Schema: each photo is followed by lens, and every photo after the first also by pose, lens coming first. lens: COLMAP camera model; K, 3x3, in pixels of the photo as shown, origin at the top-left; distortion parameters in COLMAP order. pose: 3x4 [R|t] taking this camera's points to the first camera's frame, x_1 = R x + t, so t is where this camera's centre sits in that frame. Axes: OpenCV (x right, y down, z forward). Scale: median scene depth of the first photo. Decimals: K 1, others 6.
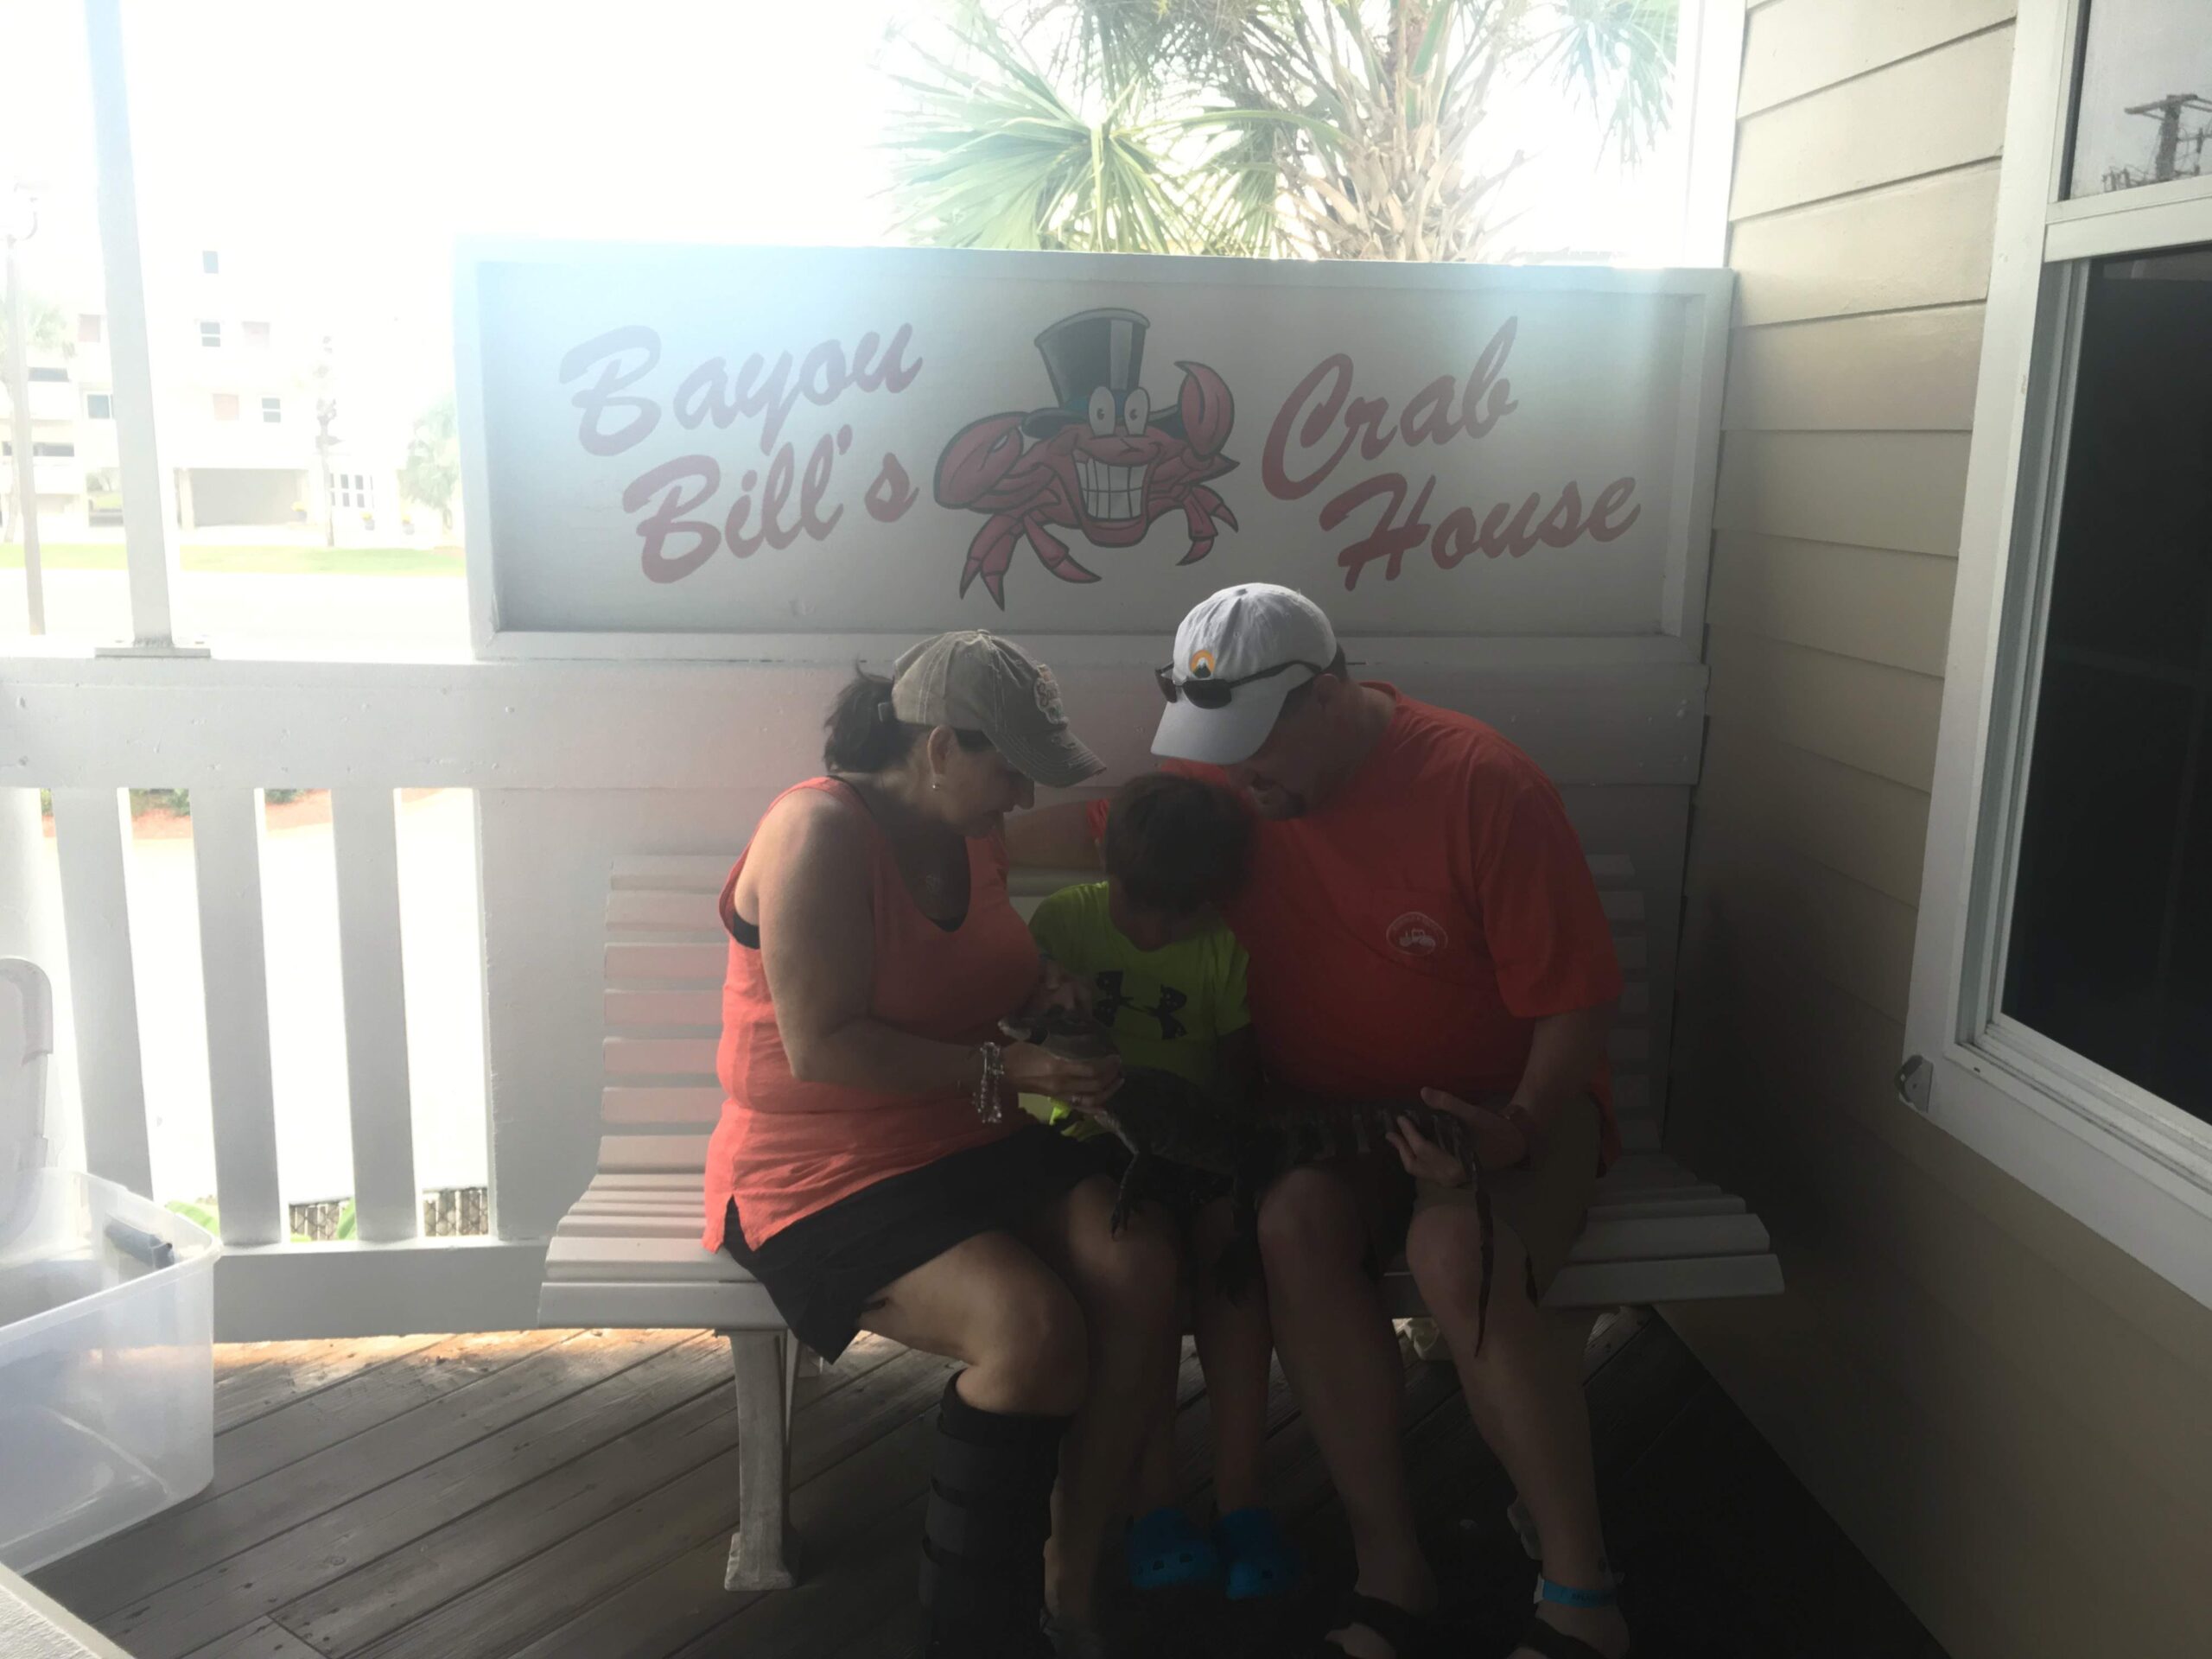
lens RADIAL K [[1863.3, 0, 1105.0], [0, 1863.3, 786.9], [0, 0, 1]] dist [0.063005, -0.088542]
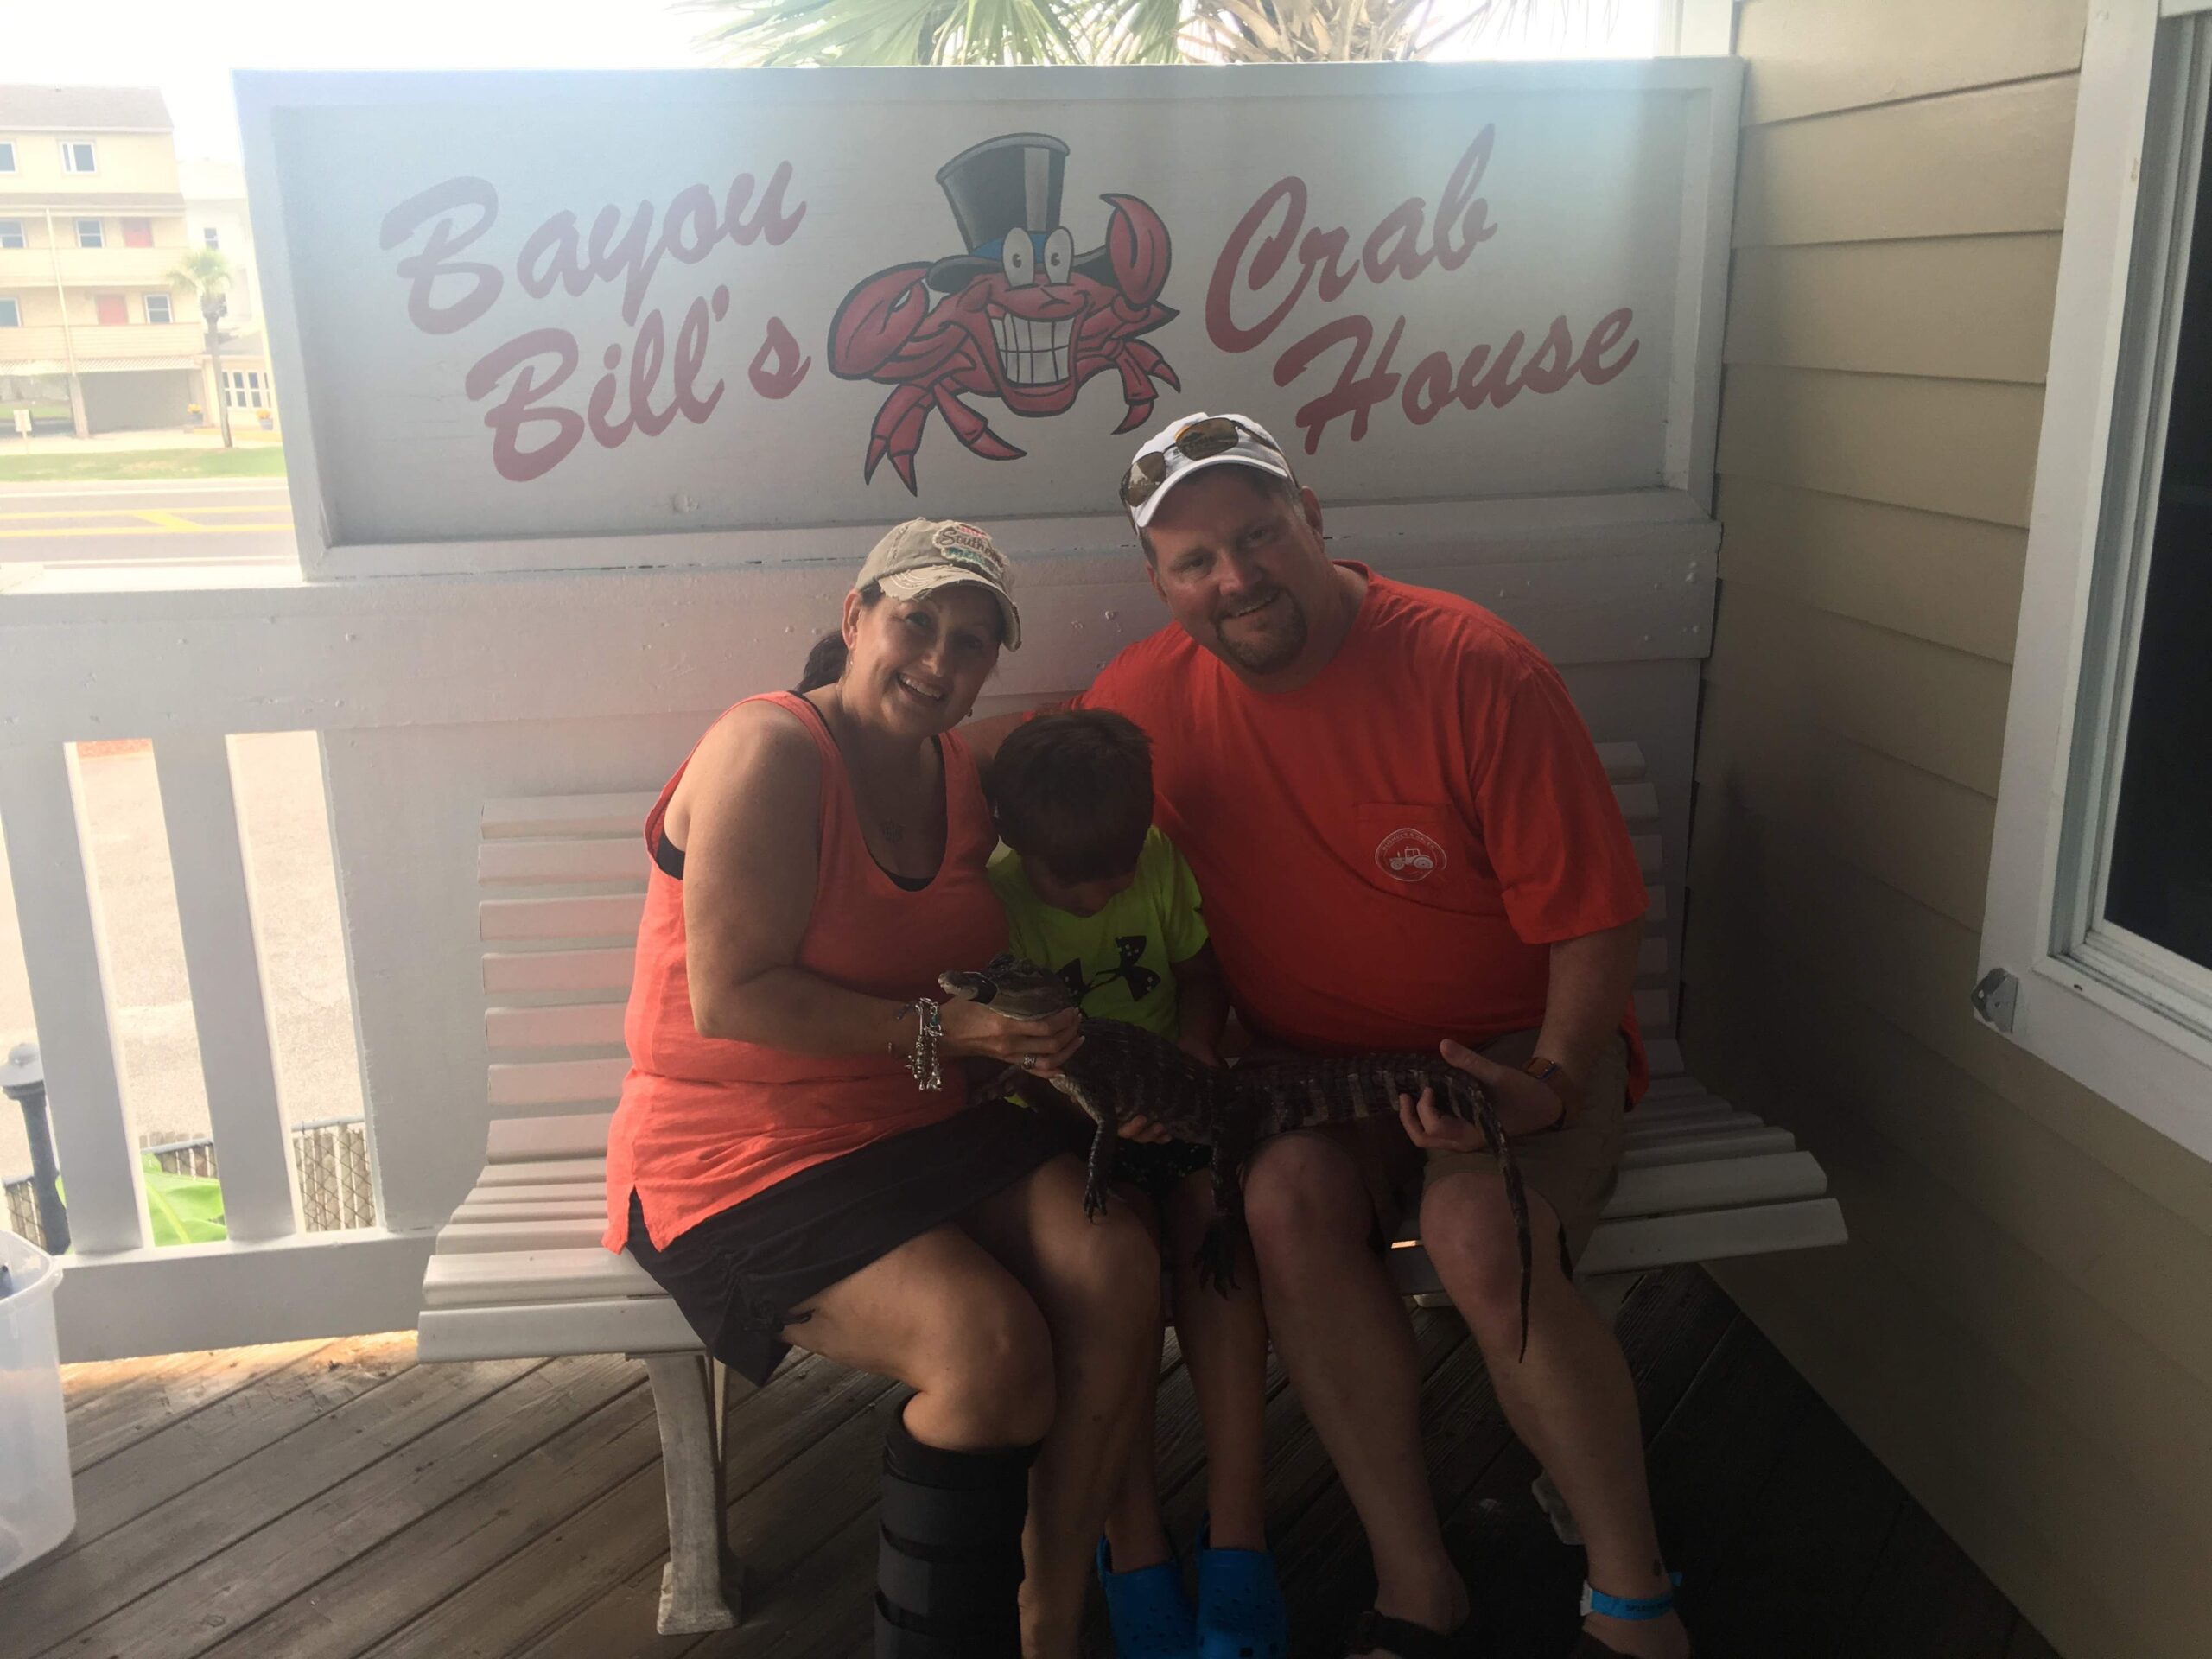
lens RADIAL K [[1863.3, 0, 1057.6], [0, 1863.3, 795.6], [0, 0, 1]] dist [0.063005, -0.088542]
pose [[0.998791, -0.047622, 0.012198, -0.005968], [0.046596, 0.996181, 0.073843, -0.016953], [-0.015668, -0.073185, 0.997195, 0.122917]]
